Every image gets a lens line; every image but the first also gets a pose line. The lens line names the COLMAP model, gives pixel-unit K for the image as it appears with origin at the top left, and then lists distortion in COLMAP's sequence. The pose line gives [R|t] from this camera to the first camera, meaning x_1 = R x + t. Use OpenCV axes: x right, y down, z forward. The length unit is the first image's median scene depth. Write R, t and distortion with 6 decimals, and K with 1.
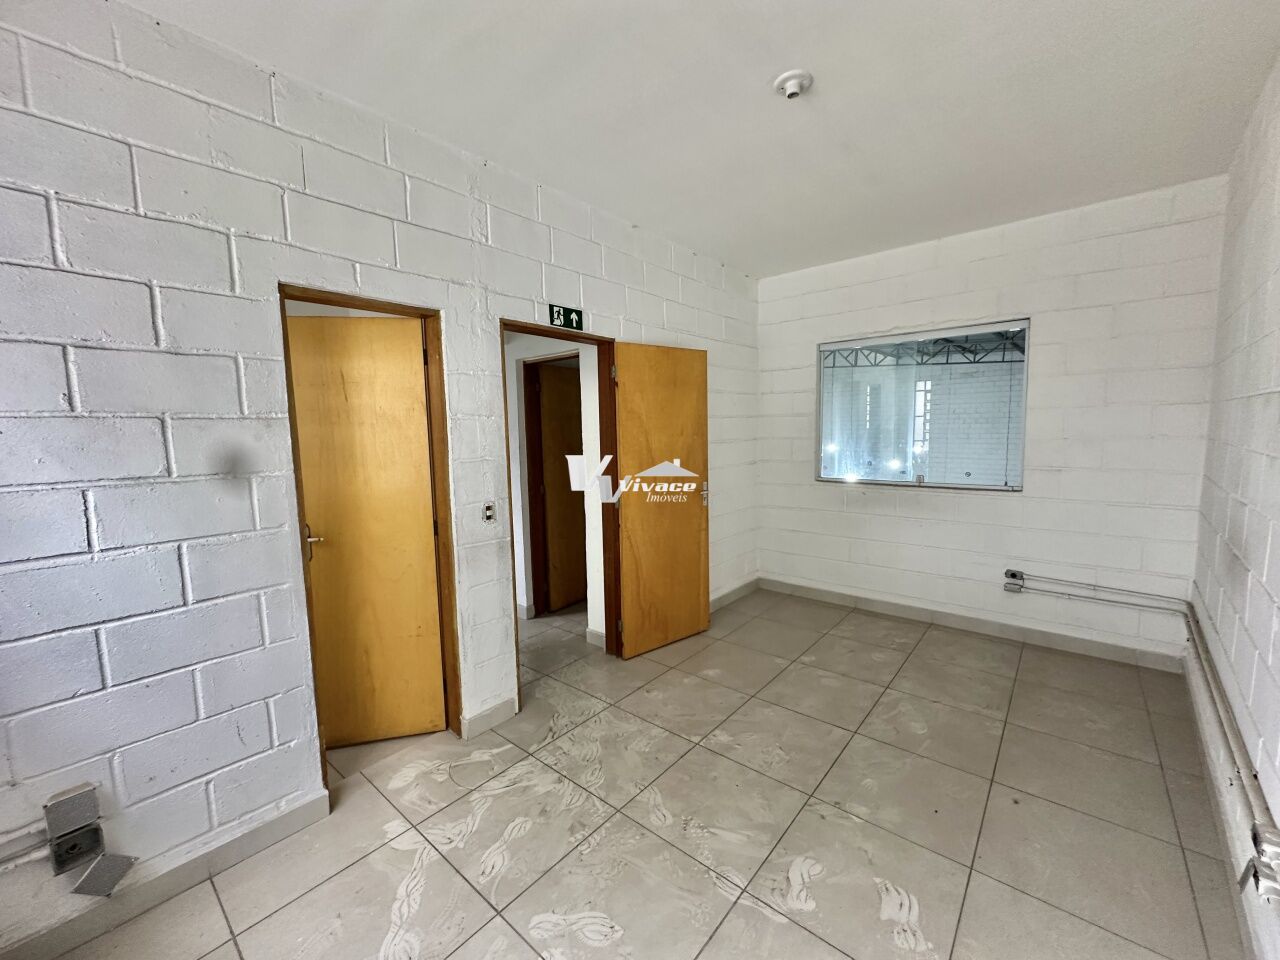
lens RADIAL K [[511.0, 0, 635.3], [0, 511.0, 480.2], [0, 0, 1]] dist [-0.005838, -0.000094]
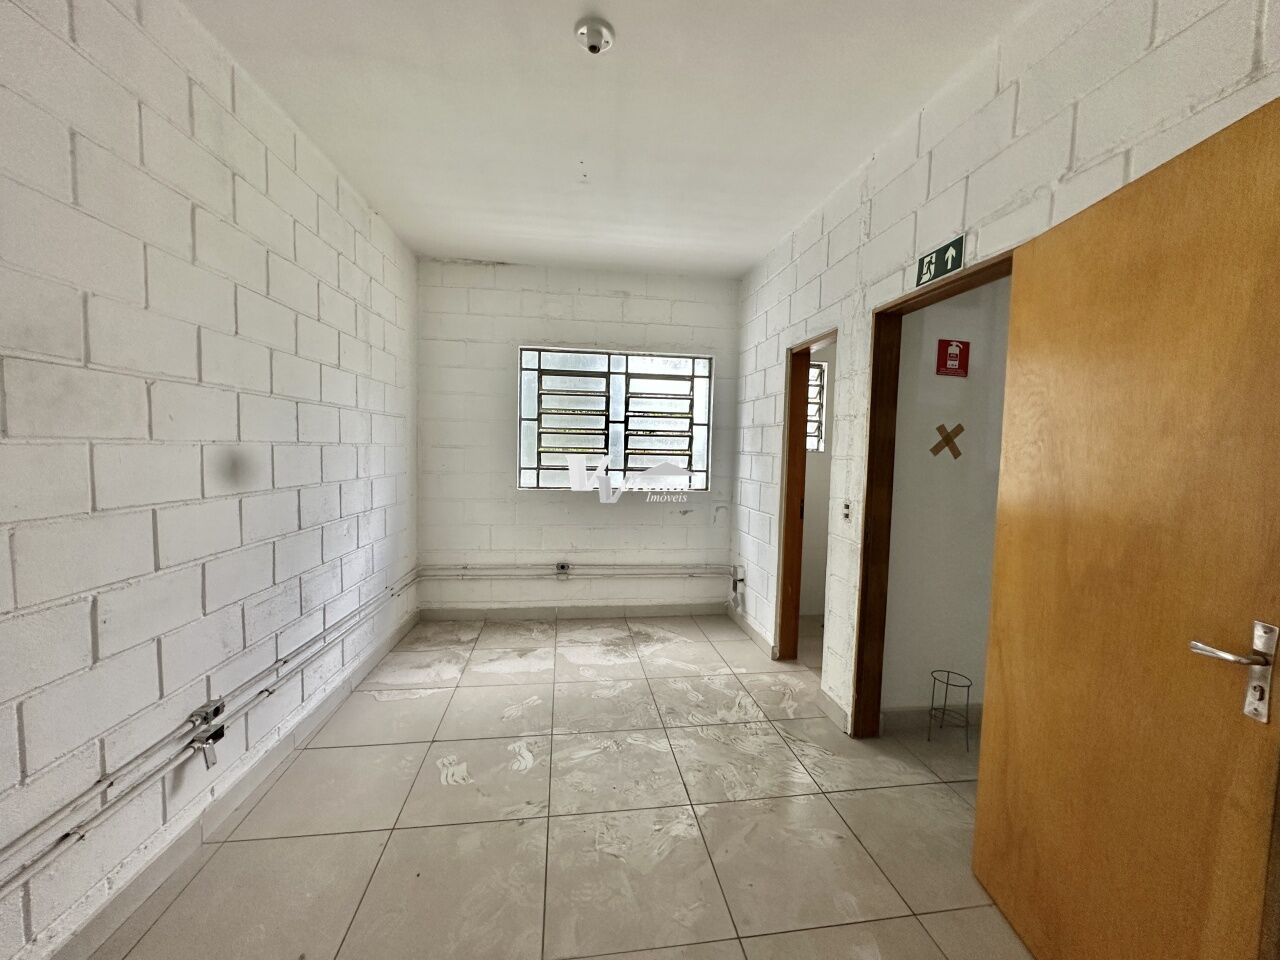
lens RADIAL K [[511.0, 0, 642.6], [0, 511.0, 482.9], [0, 0, 1]] dist [-0.005838, -0.000094]
pose [[-0.651409, 0.057663, -0.756533, 0.896189], [-0.087655, 0.984712, 0.150530, -0.130946], [0.753647, 0.164370, -0.636396, 1.613934]]
